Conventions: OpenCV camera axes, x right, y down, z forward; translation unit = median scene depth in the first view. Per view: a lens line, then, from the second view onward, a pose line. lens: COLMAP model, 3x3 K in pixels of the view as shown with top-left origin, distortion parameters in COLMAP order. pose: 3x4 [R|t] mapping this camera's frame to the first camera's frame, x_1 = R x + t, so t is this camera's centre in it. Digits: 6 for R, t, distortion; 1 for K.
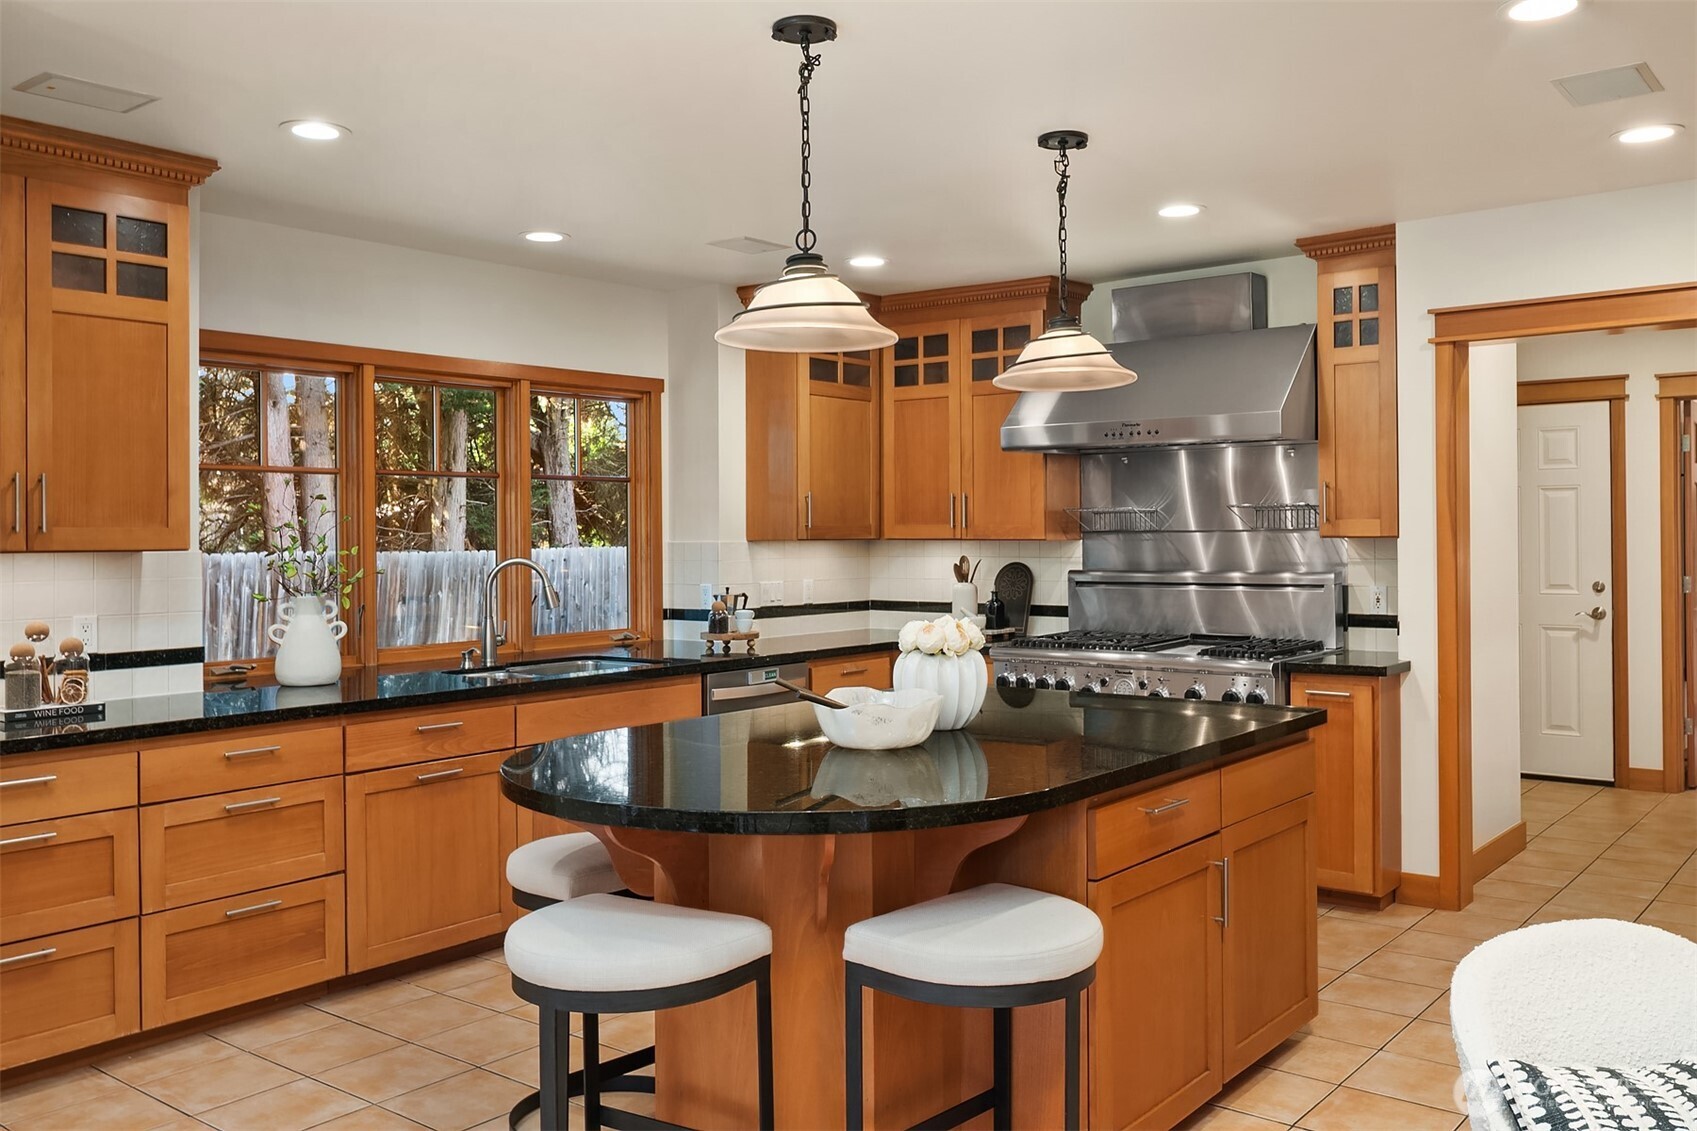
lens RADIAL K [[1401.6, 0, 848.7], [0, 1401.6, 528.4], [0, 0, 1]] dist [0.001210, -0.008605]
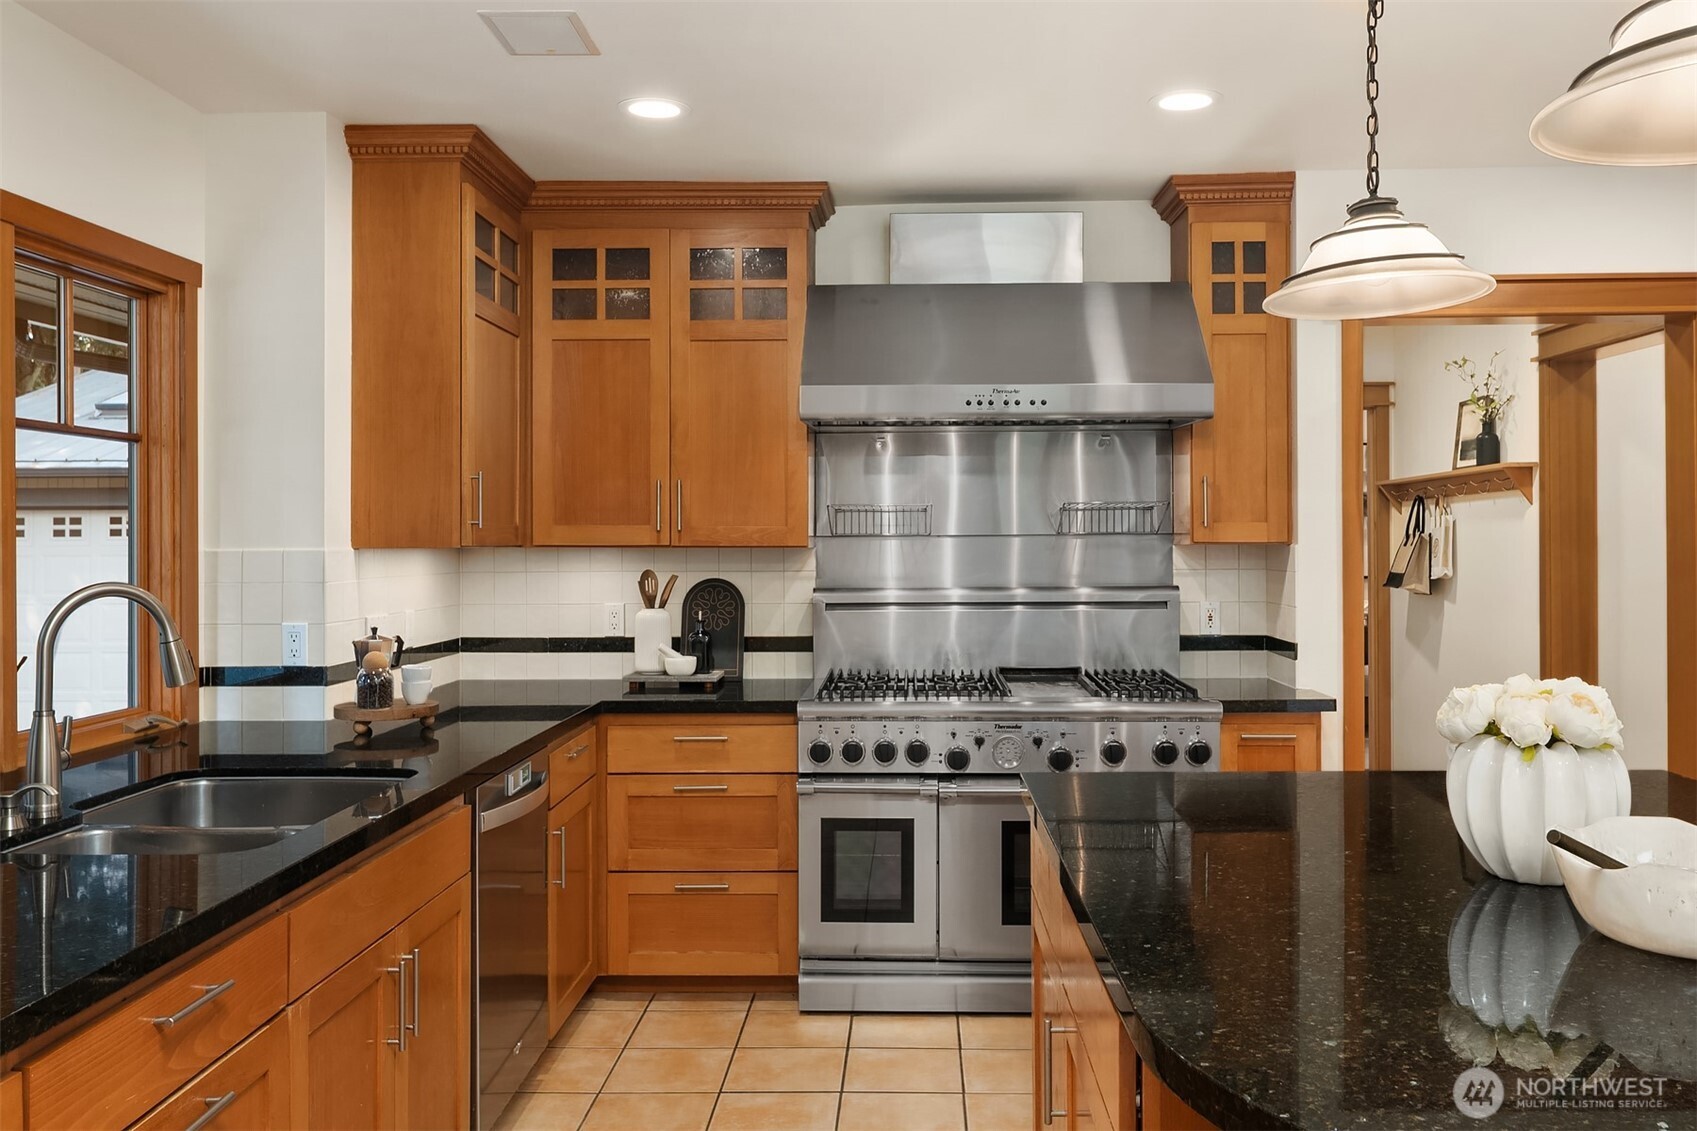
lens RADIAL K [[1401.6, 0, 863.1], [0, 1401.6, 548.6], [0, 0, 1]] dist [0.001210, -0.008605]
pose [[0.794575, 0.001204, 0.607164, -0.276567], [-0.003201, 0.999992, 0.002206, 0.007370], [-0.607157, -0.003697, 0.794573, 0.406208]]
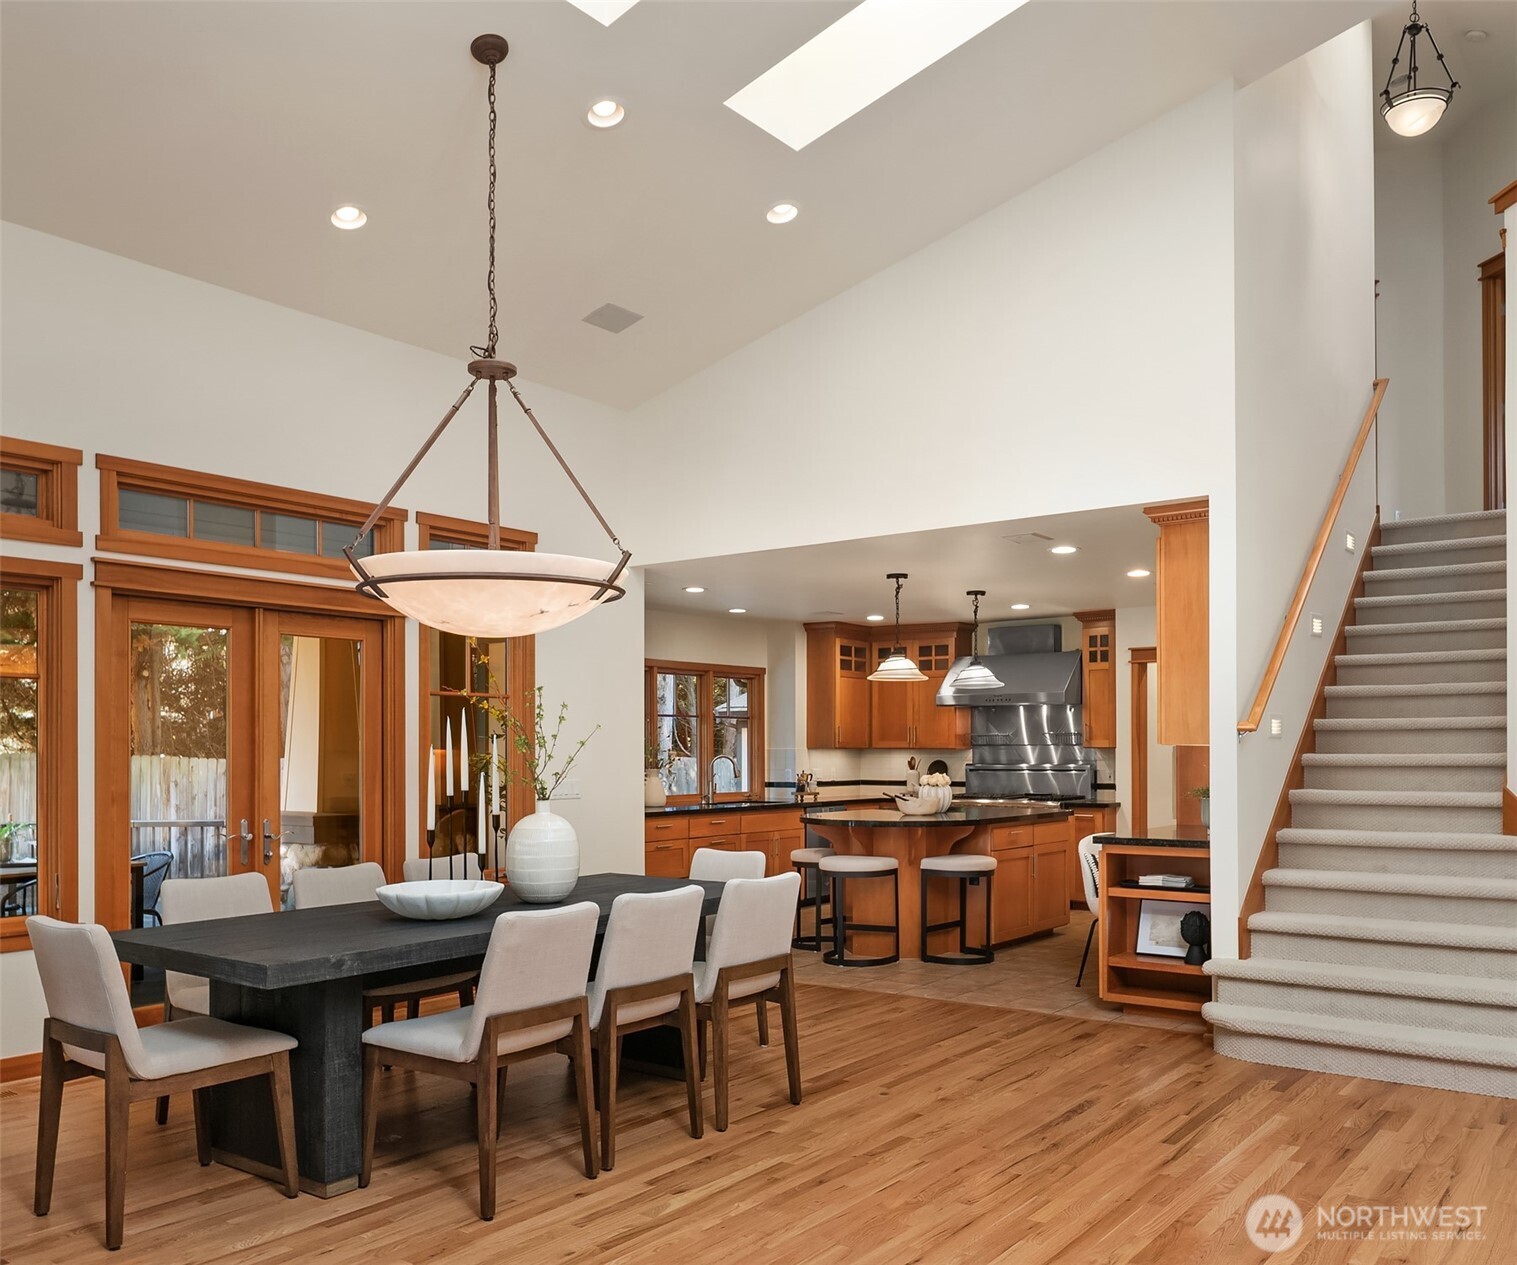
lens RADIAL K [[1247.5, 0, 766.4], [0, 1247.5, 743.6], [0, 0, 1]] dist [0.003538, -0.012696]
pose [[0.999485, 0.006057, 0.031526, -0.196388], [-0.005998, 0.999980, -0.001953, 0.005868], [-0.031538, 0.001763, 0.999501, -0.831277]]
